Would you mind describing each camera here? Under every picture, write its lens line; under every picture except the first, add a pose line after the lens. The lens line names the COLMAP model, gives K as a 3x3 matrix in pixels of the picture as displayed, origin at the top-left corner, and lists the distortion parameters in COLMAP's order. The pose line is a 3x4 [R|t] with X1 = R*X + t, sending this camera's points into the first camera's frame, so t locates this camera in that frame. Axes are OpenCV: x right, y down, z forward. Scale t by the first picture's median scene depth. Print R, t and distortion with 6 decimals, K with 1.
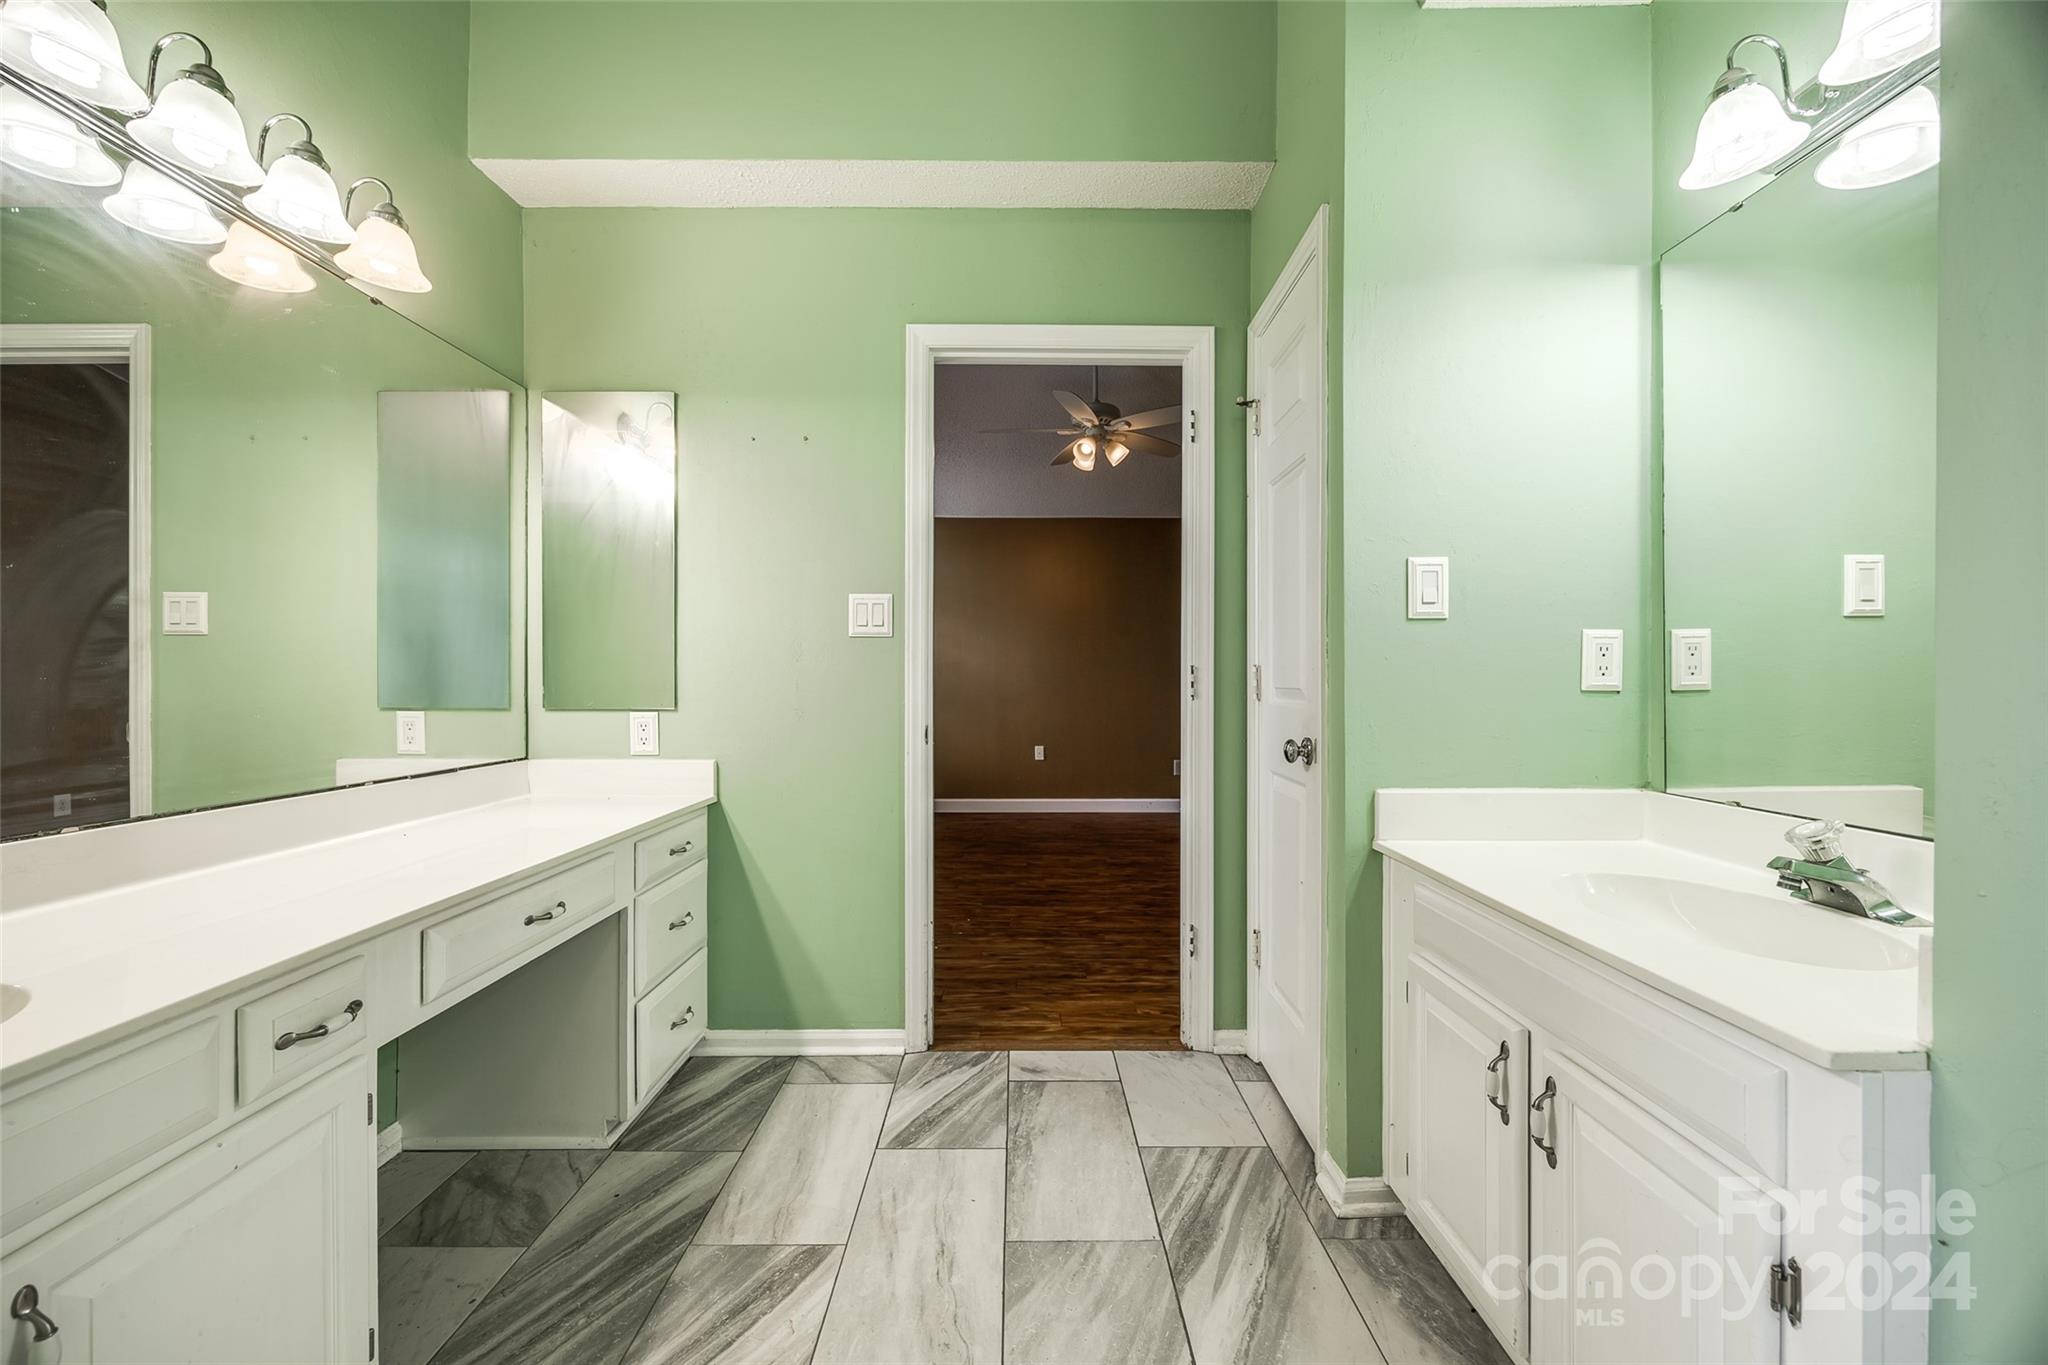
lens RADIAL K [[787.5, 0, 1026.1], [0, 787.5, 679.2], [0, 0, 1]] dist [-0.002268, -0.000152]
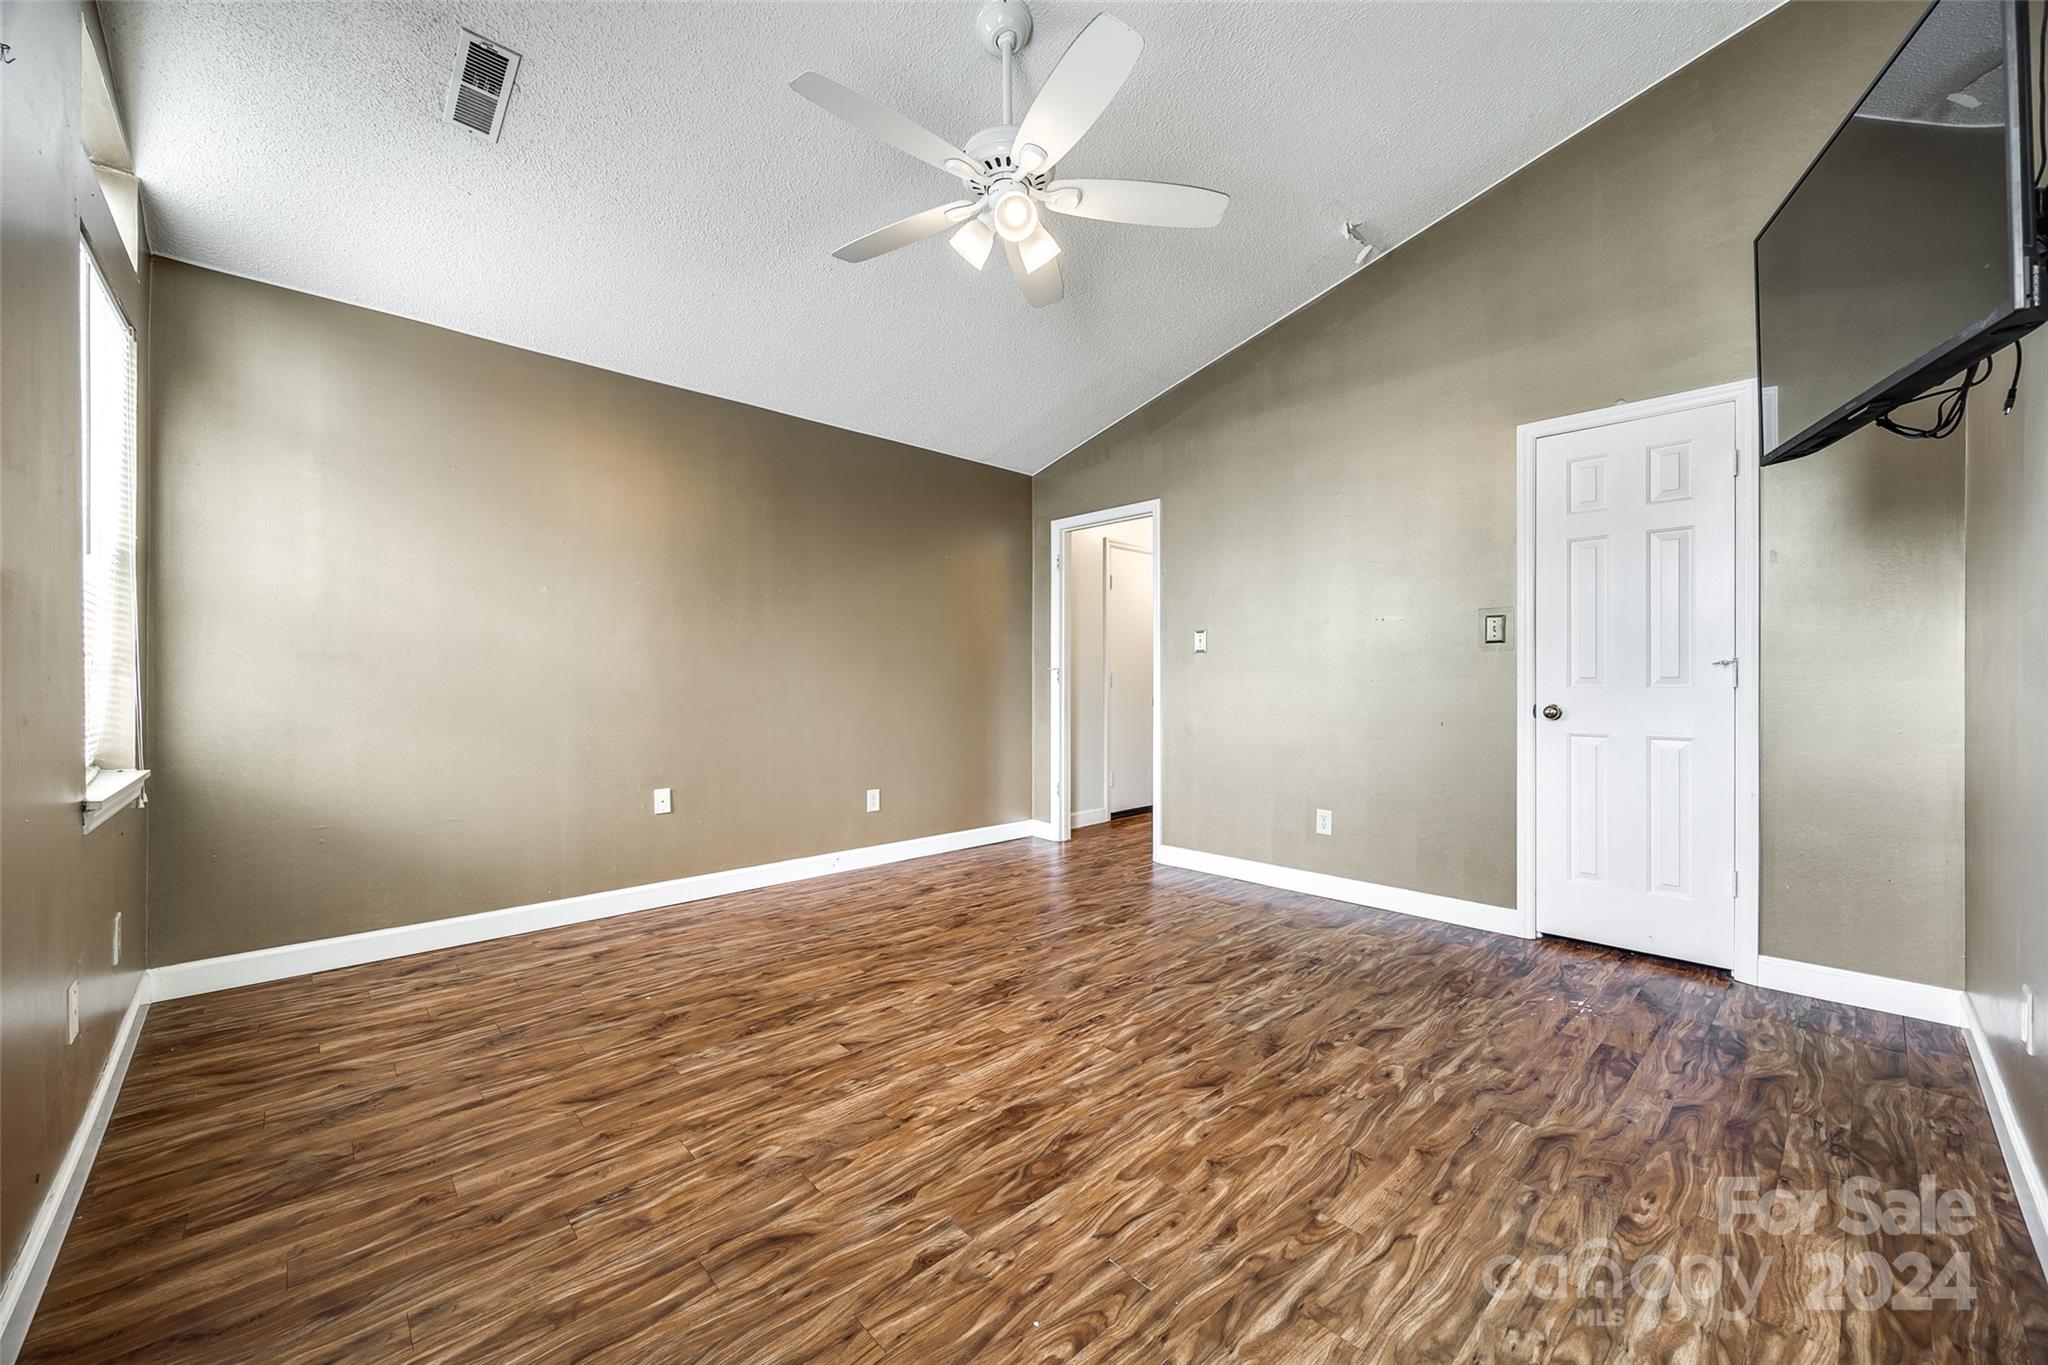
lens RADIAL K [[787.5, 0, 1028.5], [0, 787.5, 683.4], [0, 0, 1]] dist [-0.002268, -0.000152]
pose [[0.733353, -0.005659, 0.679825, -0.394906], [0.001213, 0.999975, 0.007015, 0.012252], [-0.679847, -0.004320, 0.733341, 0.914408]]
